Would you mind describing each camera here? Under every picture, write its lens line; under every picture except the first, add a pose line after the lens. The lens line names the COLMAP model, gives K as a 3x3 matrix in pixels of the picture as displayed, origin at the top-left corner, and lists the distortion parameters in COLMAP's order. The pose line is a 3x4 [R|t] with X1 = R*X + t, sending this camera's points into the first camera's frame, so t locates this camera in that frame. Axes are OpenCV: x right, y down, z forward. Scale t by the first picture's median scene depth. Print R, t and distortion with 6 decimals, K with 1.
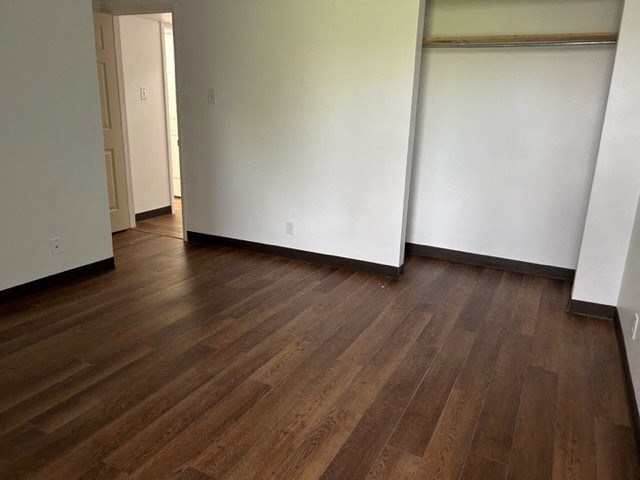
lens RADIAL K [[486.3, 0, 320.0], [0, 486.3, 240.0], [0, 0, 1]] dist [0.009472, 0.002321]
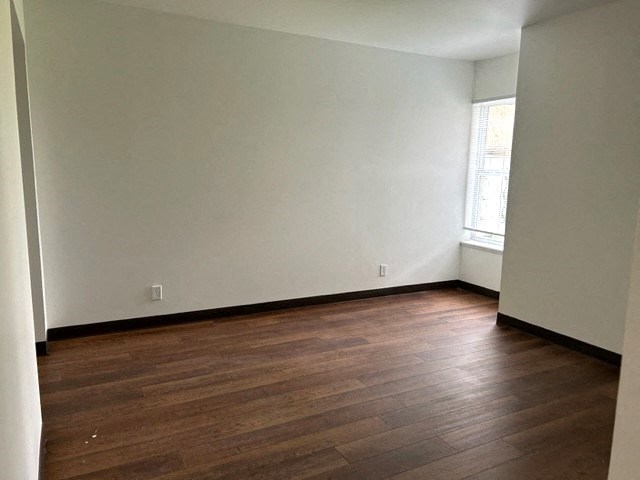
lens RADIAL K [[486.3, 0, 320.0], [0, 486.3, 240.0], [0, 0, 1]] dist [0.009472, 0.002321]
pose [[-0.825786, -0.134132, 0.547801, -0.597481], [0.107547, 0.916032, 0.386418, -0.493541], [-0.553634, 0.378013, -0.742021, 1.626723]]
